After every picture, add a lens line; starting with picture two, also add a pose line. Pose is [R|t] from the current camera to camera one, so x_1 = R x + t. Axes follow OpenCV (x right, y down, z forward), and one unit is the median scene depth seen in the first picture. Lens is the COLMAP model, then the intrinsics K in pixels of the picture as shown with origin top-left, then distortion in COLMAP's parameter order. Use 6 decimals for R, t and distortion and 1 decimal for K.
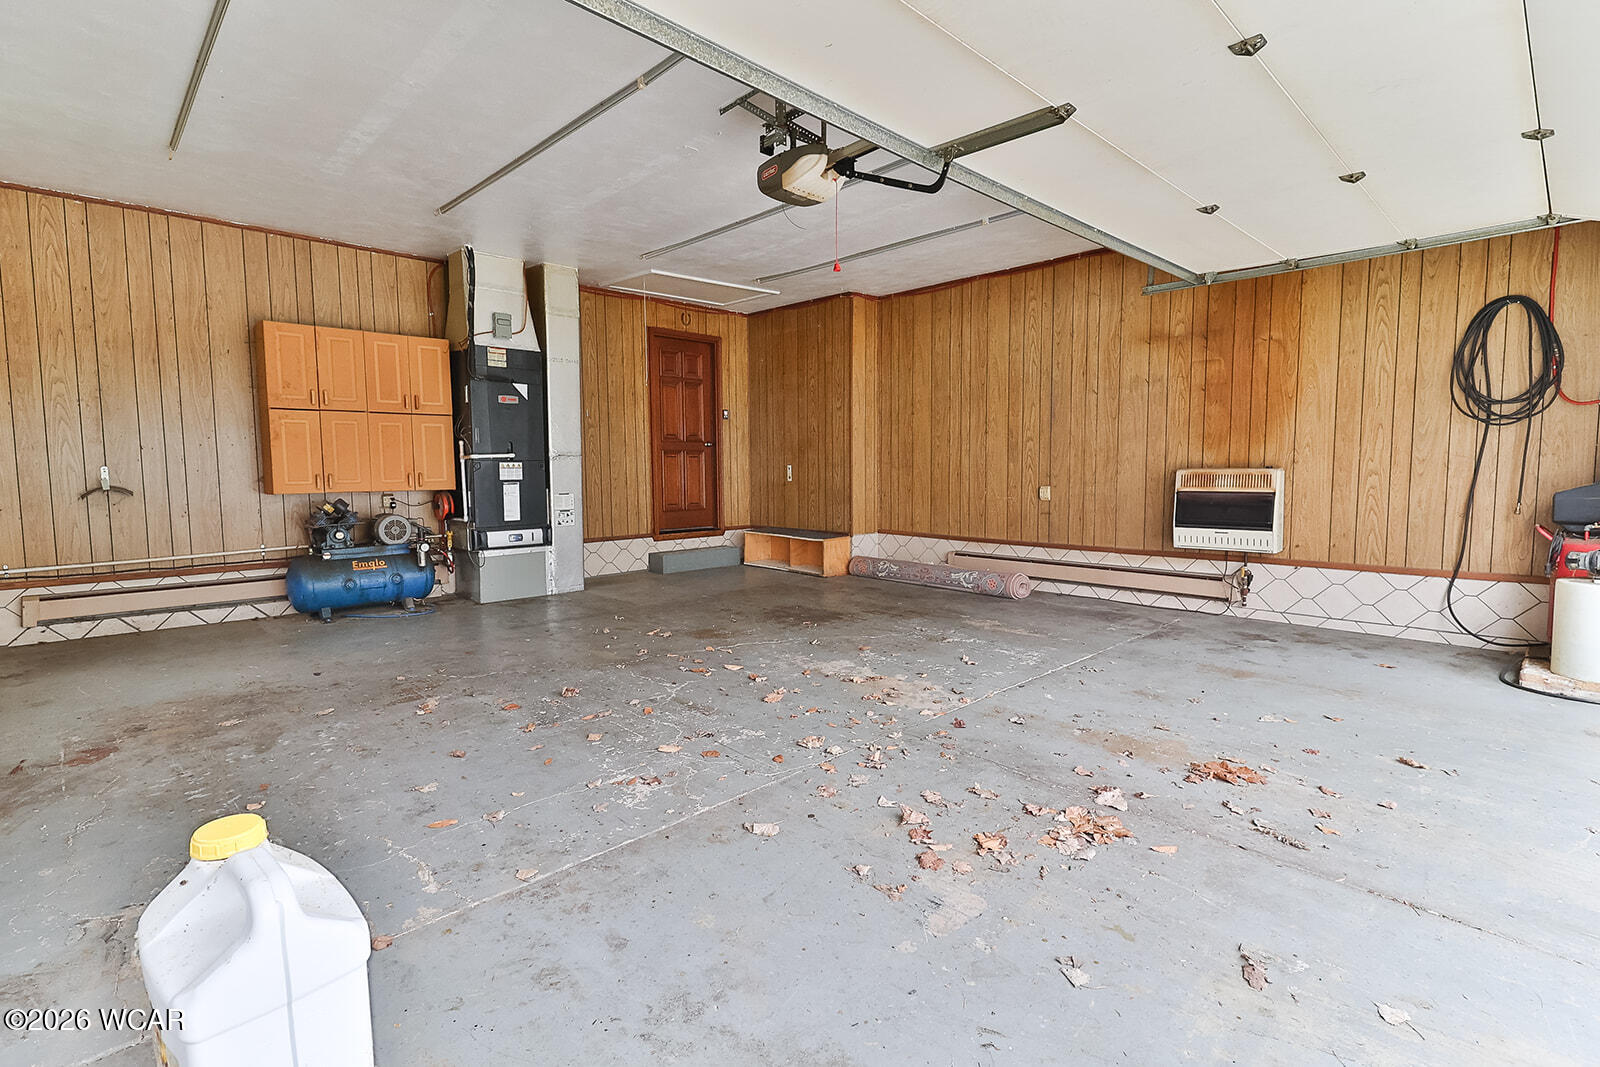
lens RADIAL K [[748.8, 0, 804.3], [0, 748.8, 526.9], [0, 0, 1]] dist [0.017474, -0.013628]
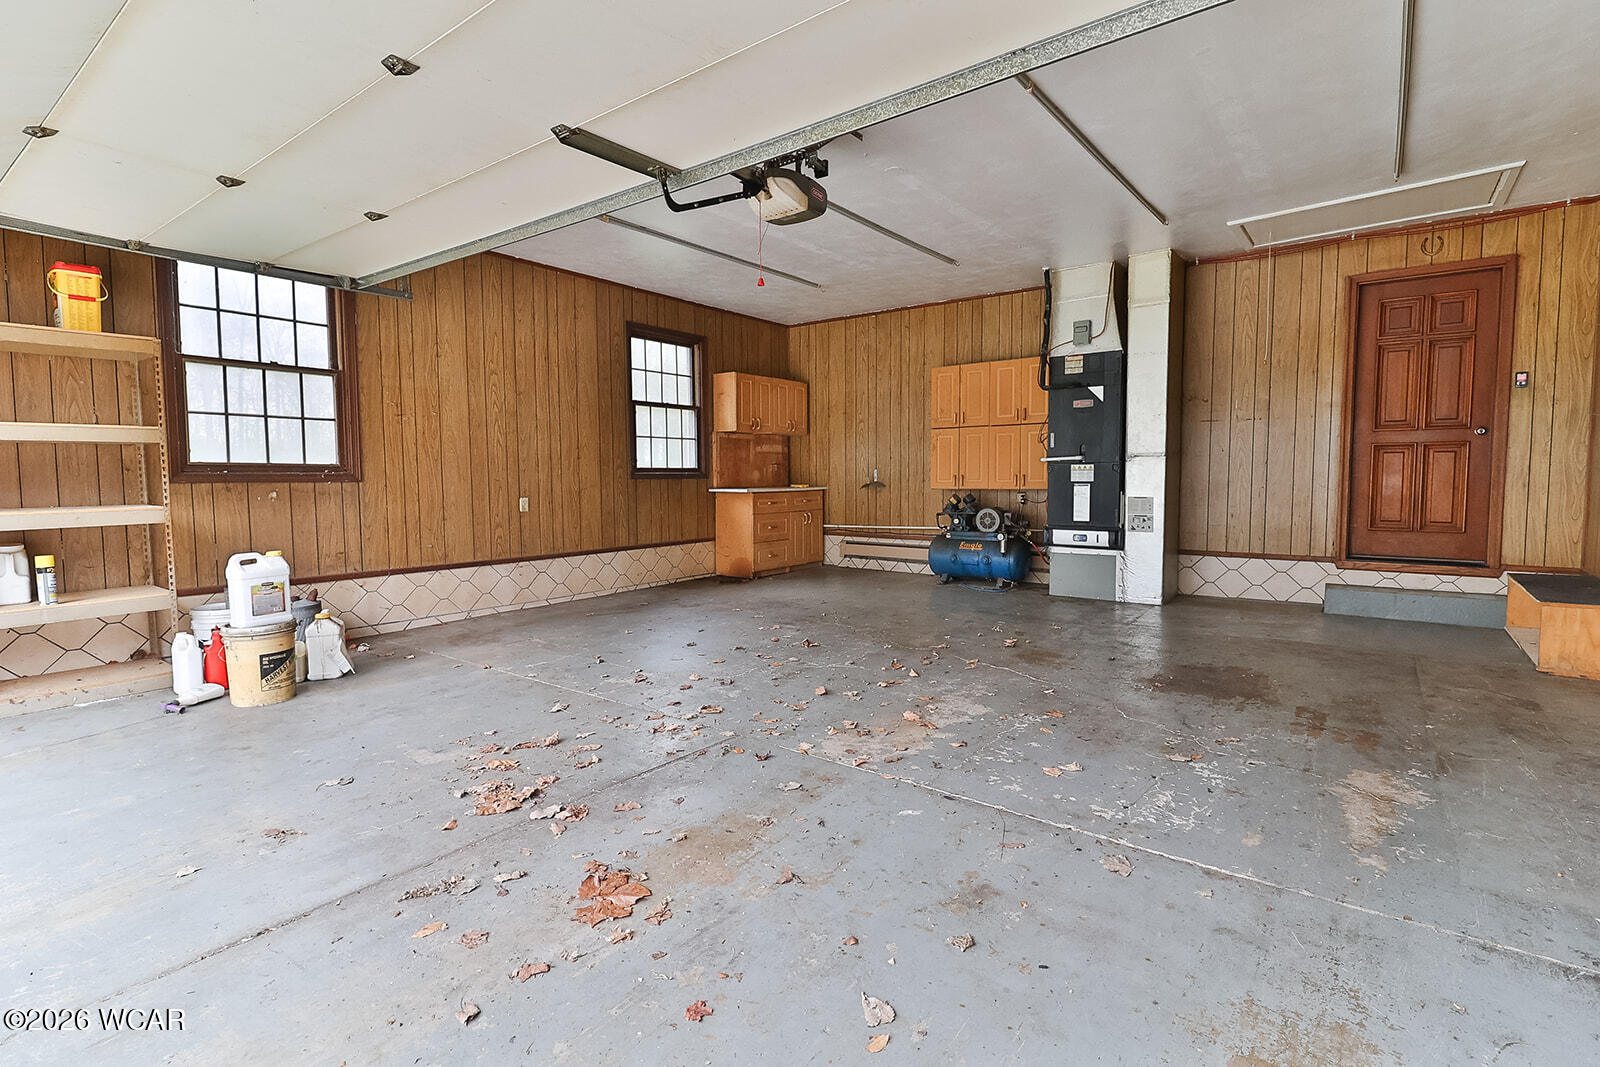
lens RADIAL K [[748.8, 0, 804.3], [0, 748.8, 526.9], [0, 0, 1]] dist [0.017474, -0.013628]
pose [[0.149647, 0.075698, -0.985837, 0.598931], [-0.073396, 0.995165, 0.065273, -0.041773], [0.986012, 0.062588, 0.154480, 0.491502]]
